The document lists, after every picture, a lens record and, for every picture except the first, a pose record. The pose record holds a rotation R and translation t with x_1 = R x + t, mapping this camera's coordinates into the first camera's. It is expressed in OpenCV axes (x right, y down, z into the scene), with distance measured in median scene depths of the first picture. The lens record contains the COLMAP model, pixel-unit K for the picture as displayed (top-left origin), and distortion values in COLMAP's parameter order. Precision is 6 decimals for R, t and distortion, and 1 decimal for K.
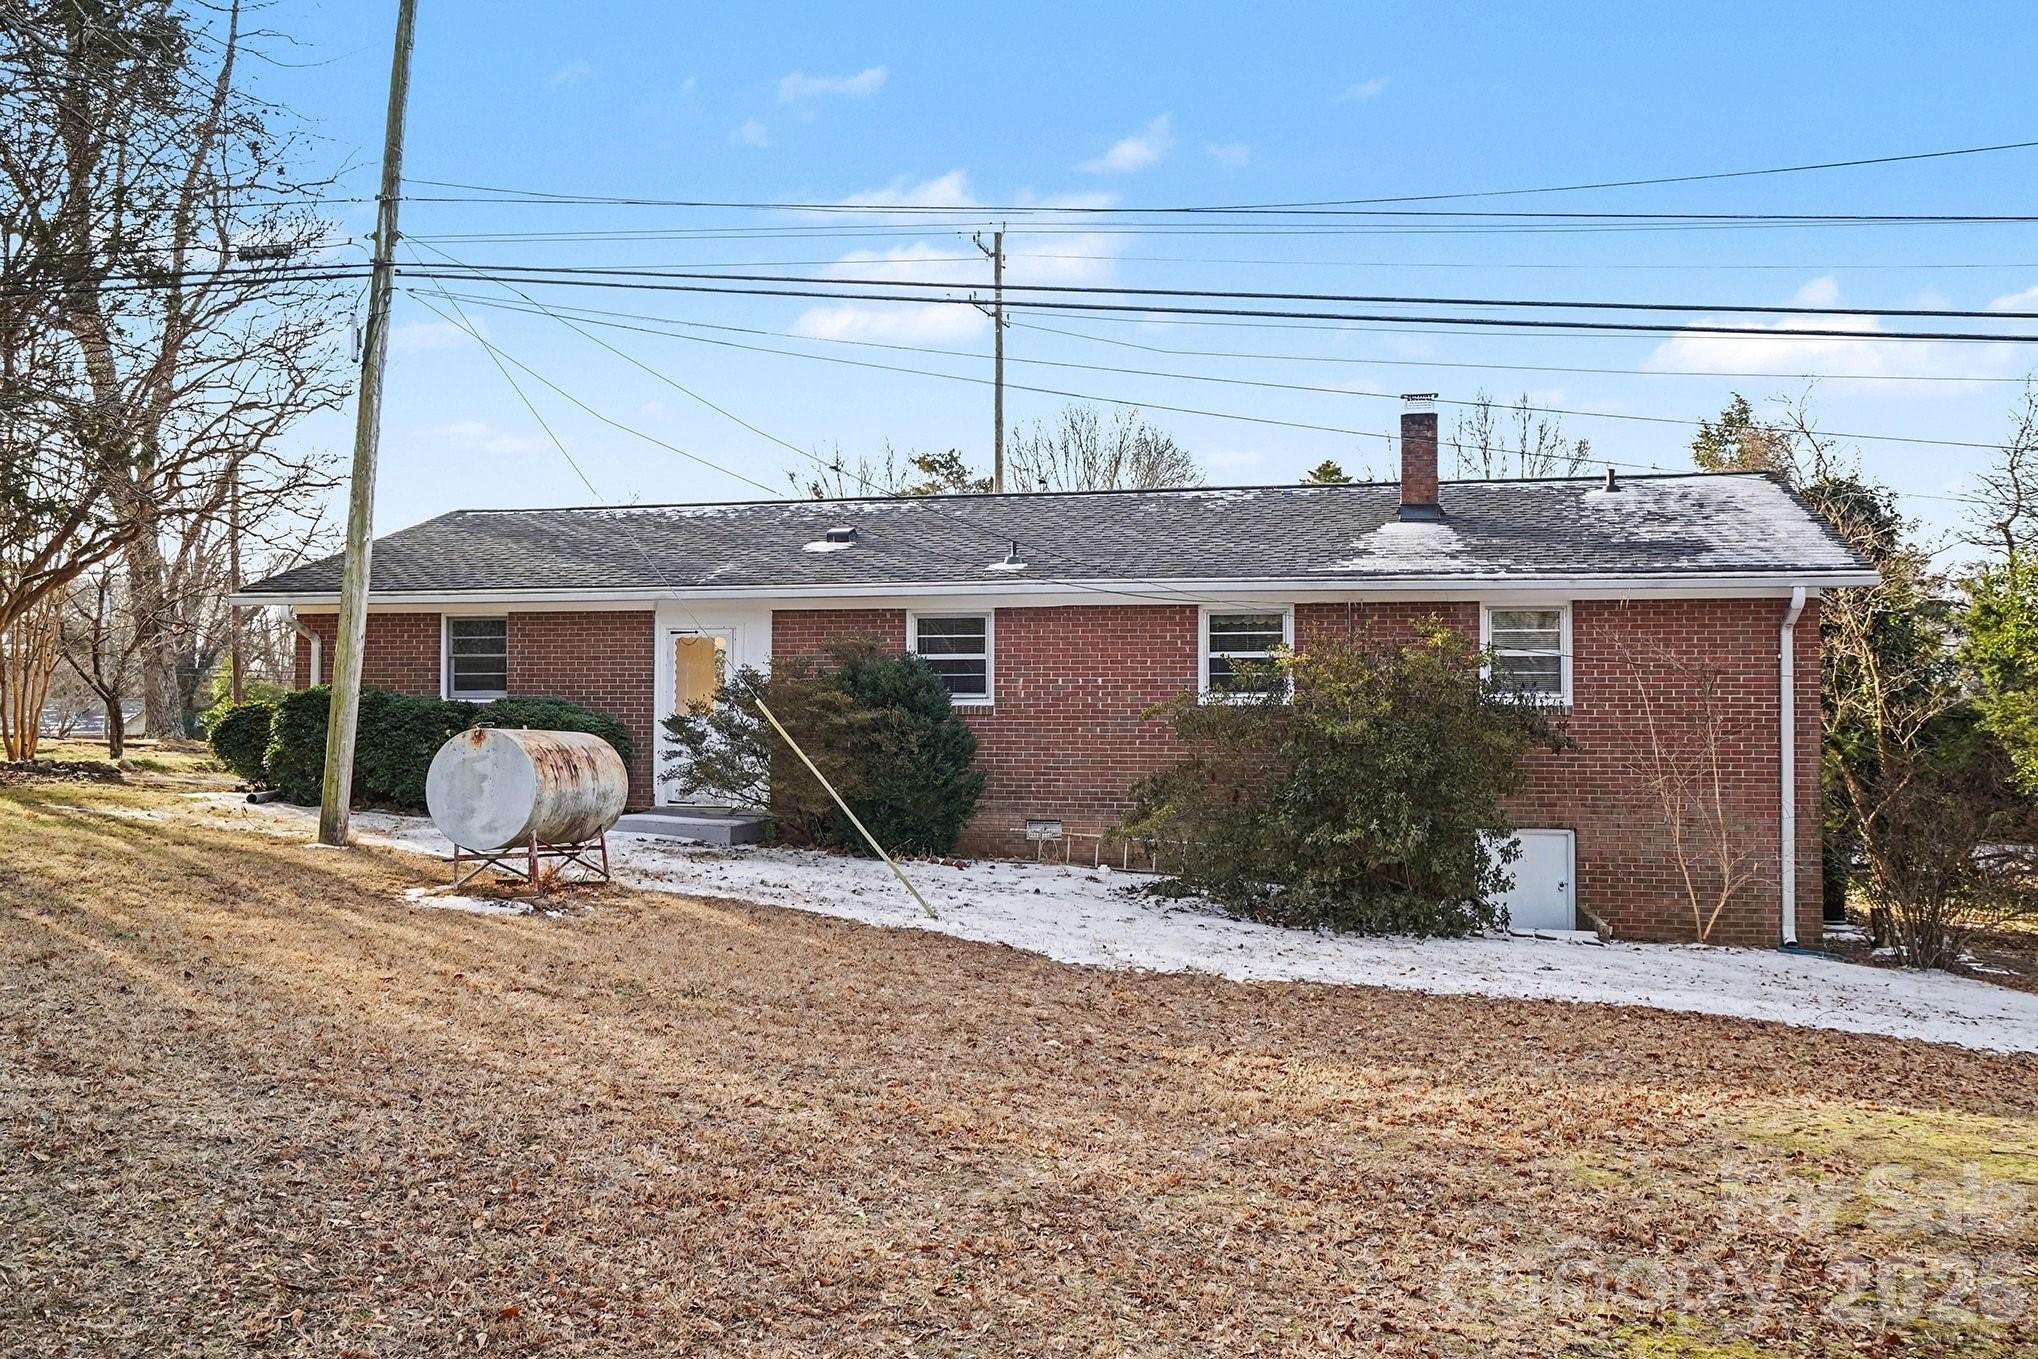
lens RADIAL K [[1710.0, 0, 917.2], [0, 1710.0, 672.0], [0, 0, 1]] dist [-0.012568, -0.003809]
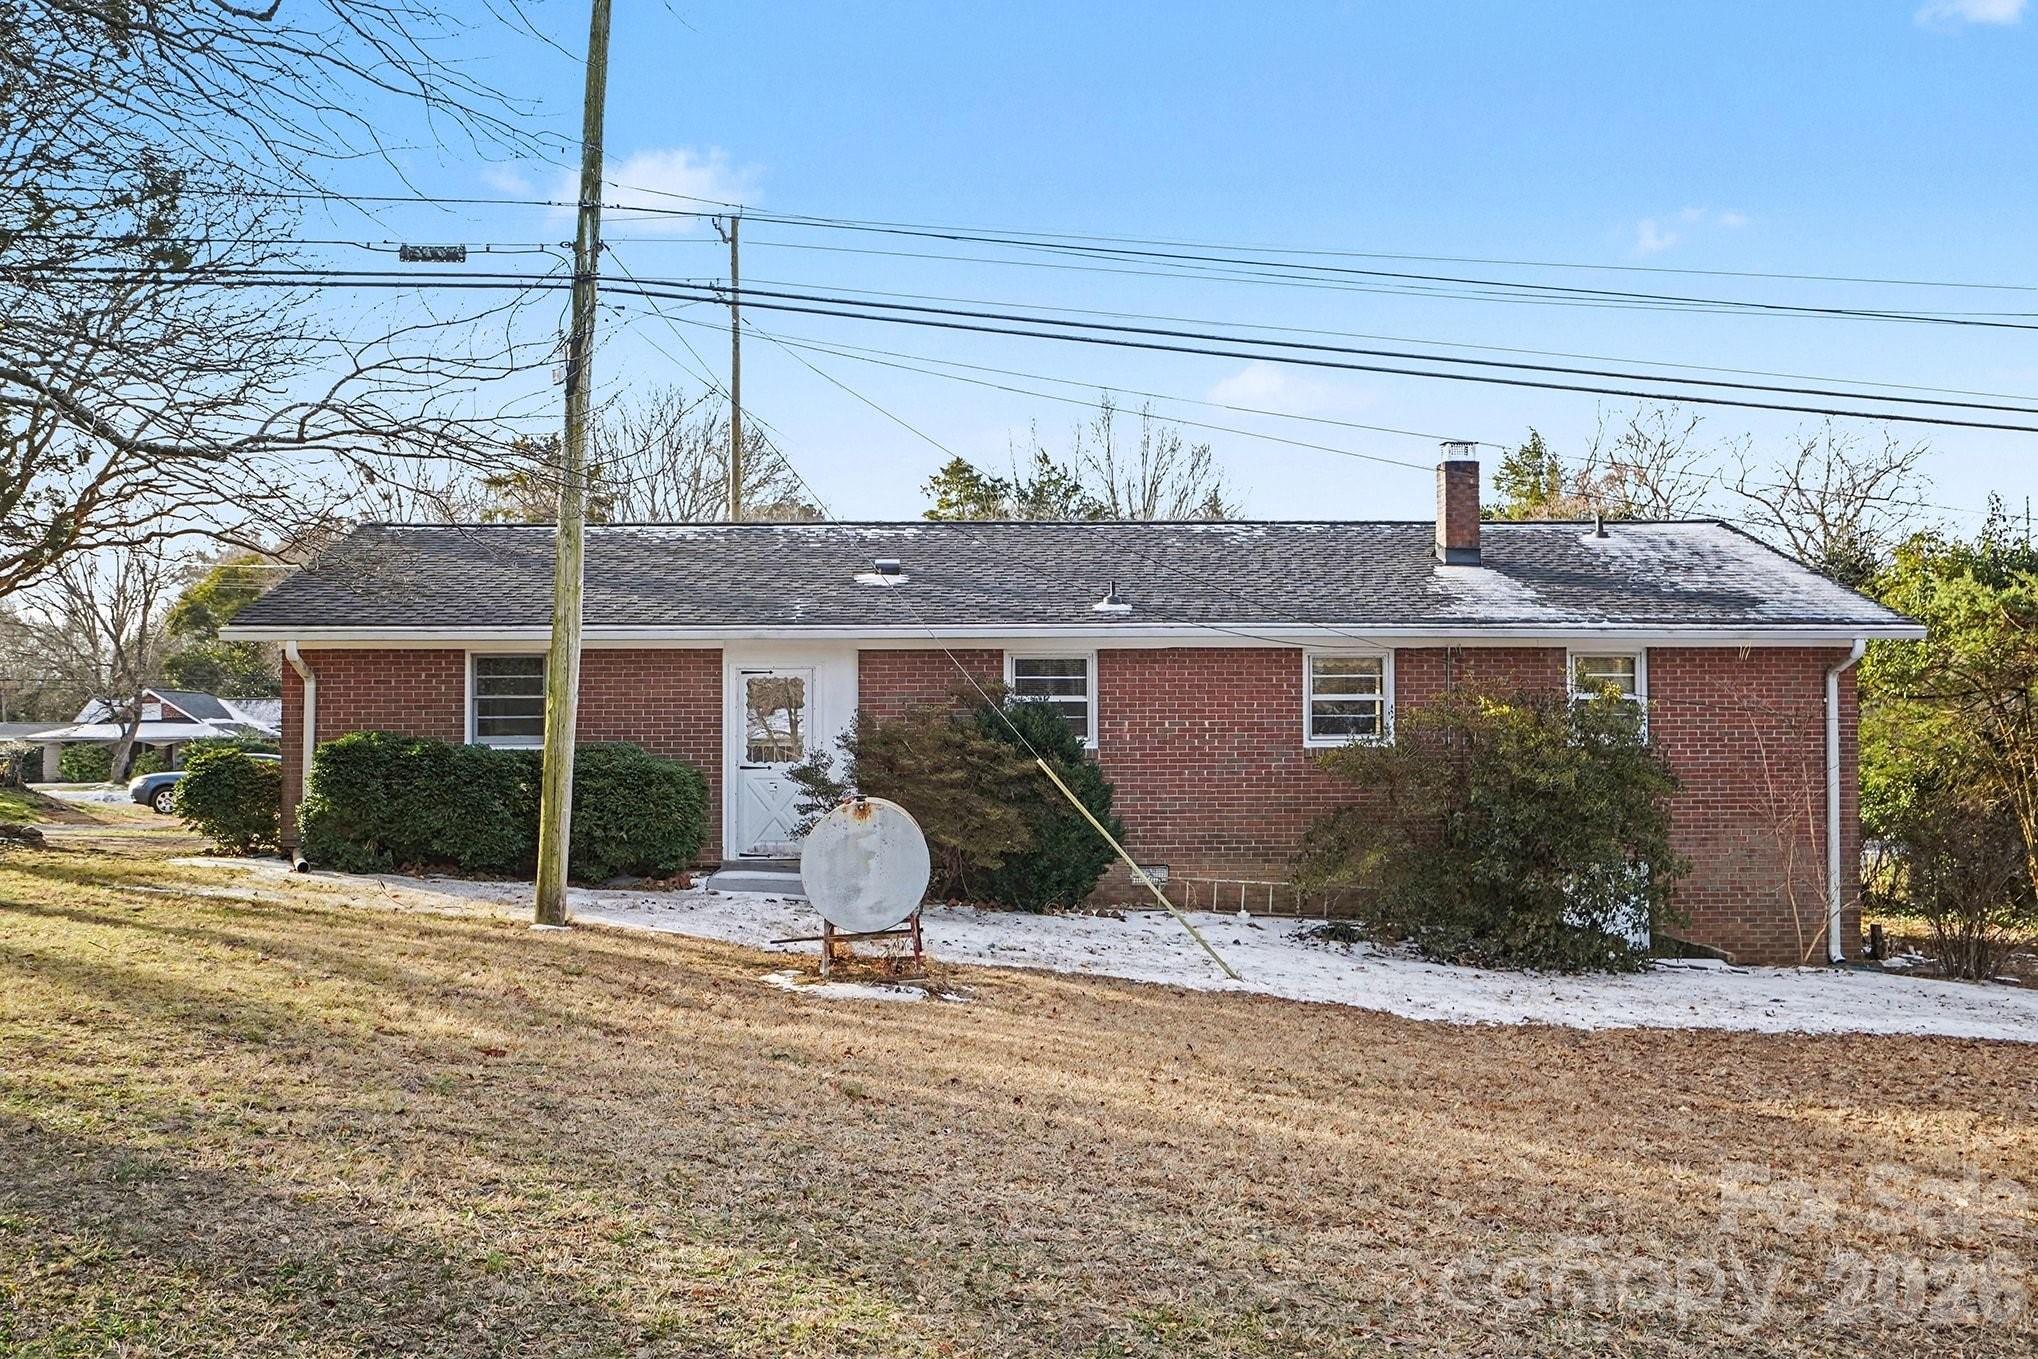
lens RADIAL K [[1826.4, 0, 944.4], [0, 1826.4, 673.8], [0, 0, 1]] dist [0.003222, 0.002685]
pose [[0.962784, -0.001233, 0.270269, -0.331063], [0.000393, 0.999995, 0.003163, -0.027592], [-0.270272, -0.002939, 0.962780, 0.017278]]
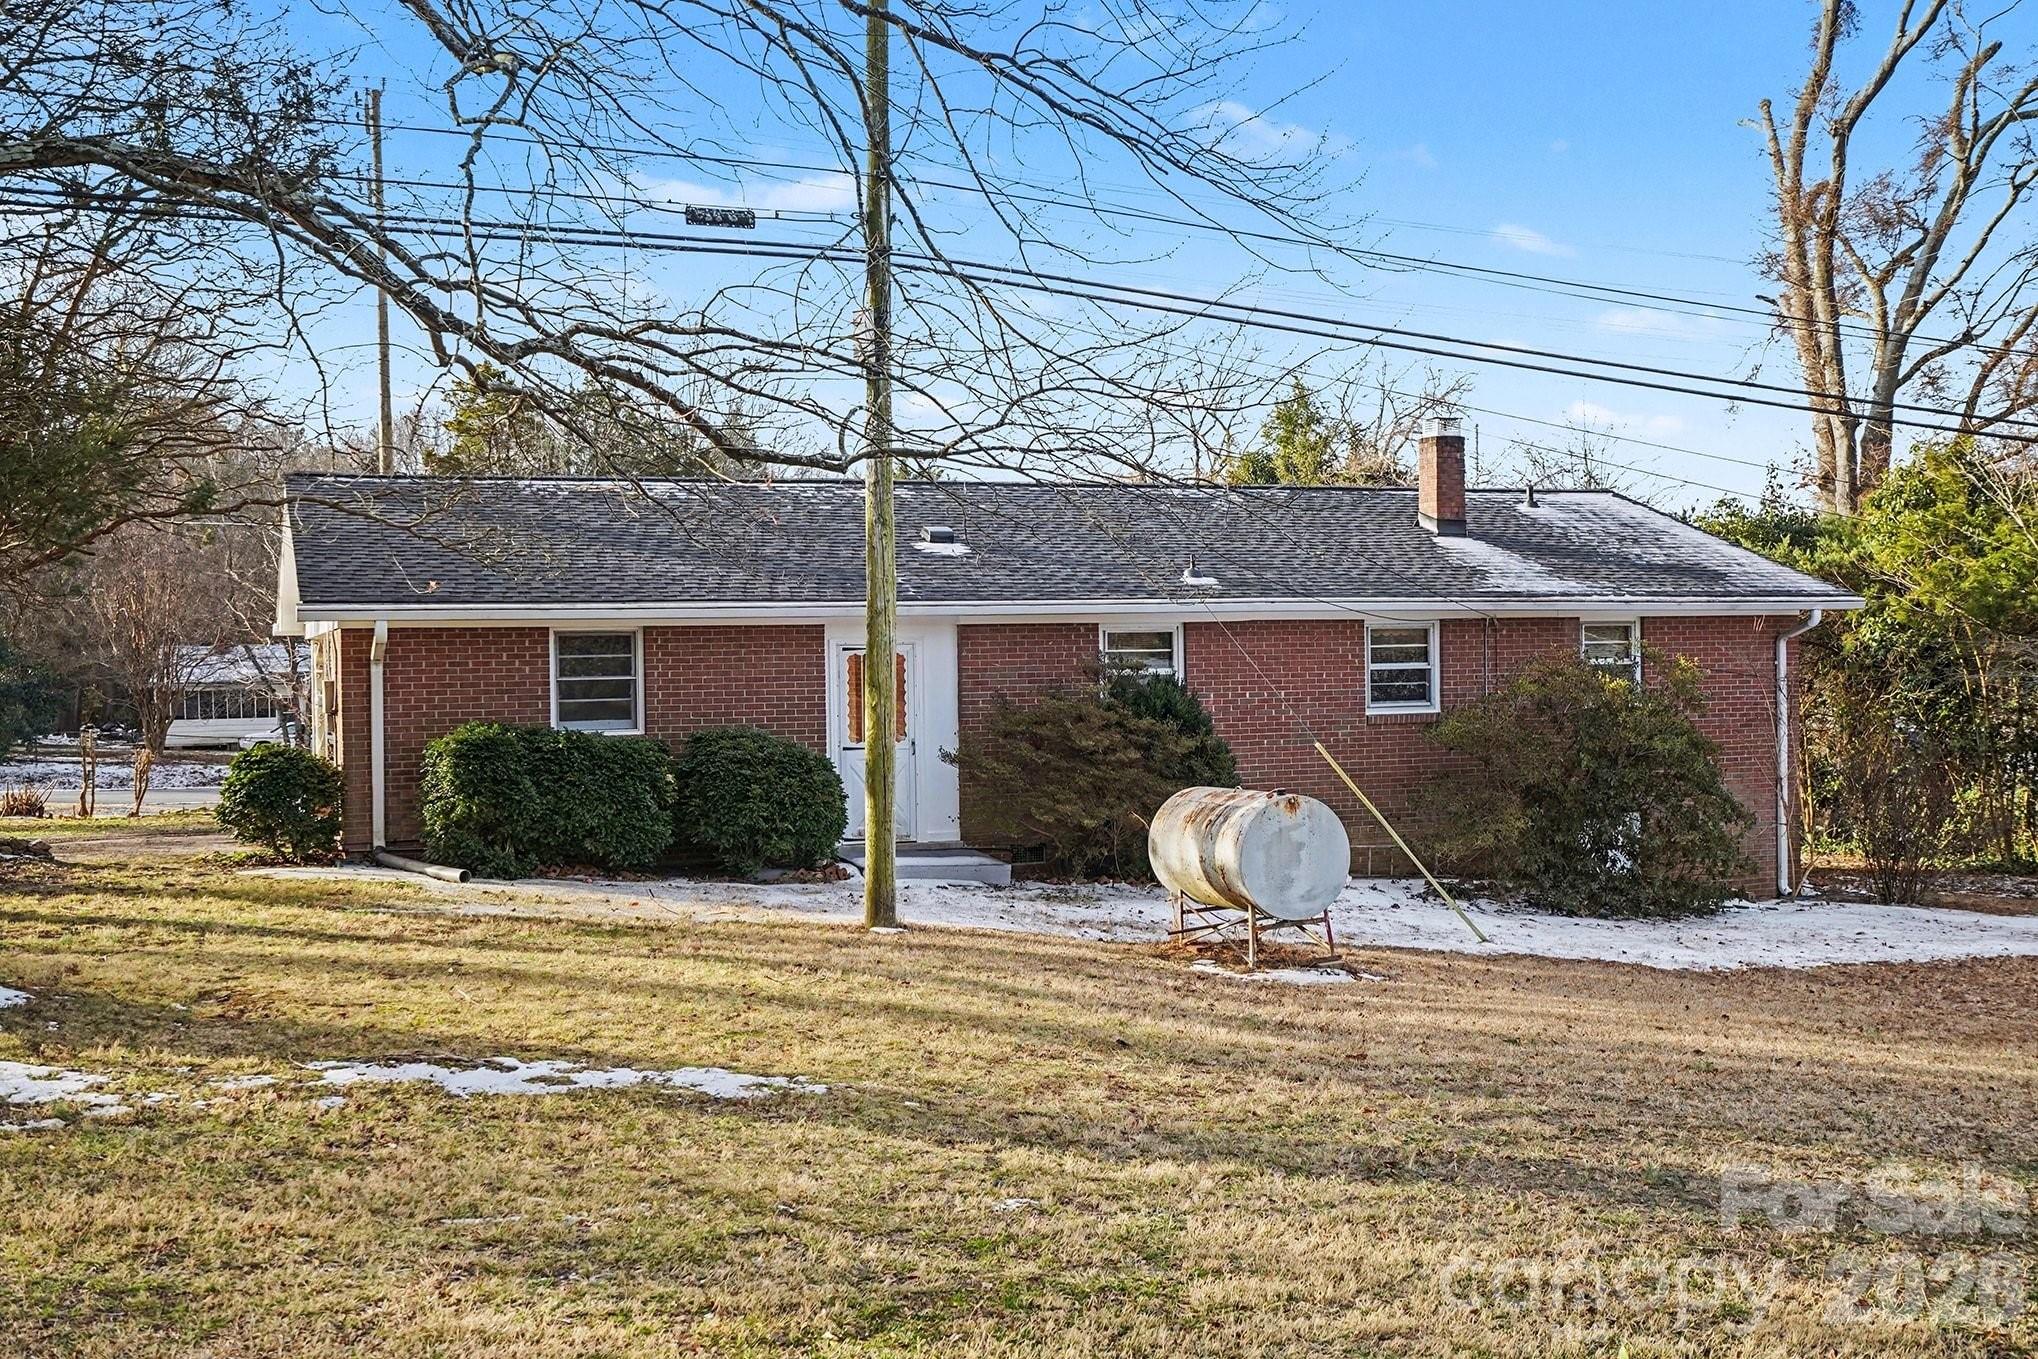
lens RADIAL K [[2003.9, 0, 1019.0], [0, 2003.9, 679.5], [0, 0, 1]] dist [0.004029, -0.007004]
pose [[0.827617, -0.026465, 0.560668, -0.702145], [0.001423, 0.998984, 0.045054, -0.058285], [-0.561291, -0.036490, 0.826814, 0.099096]]
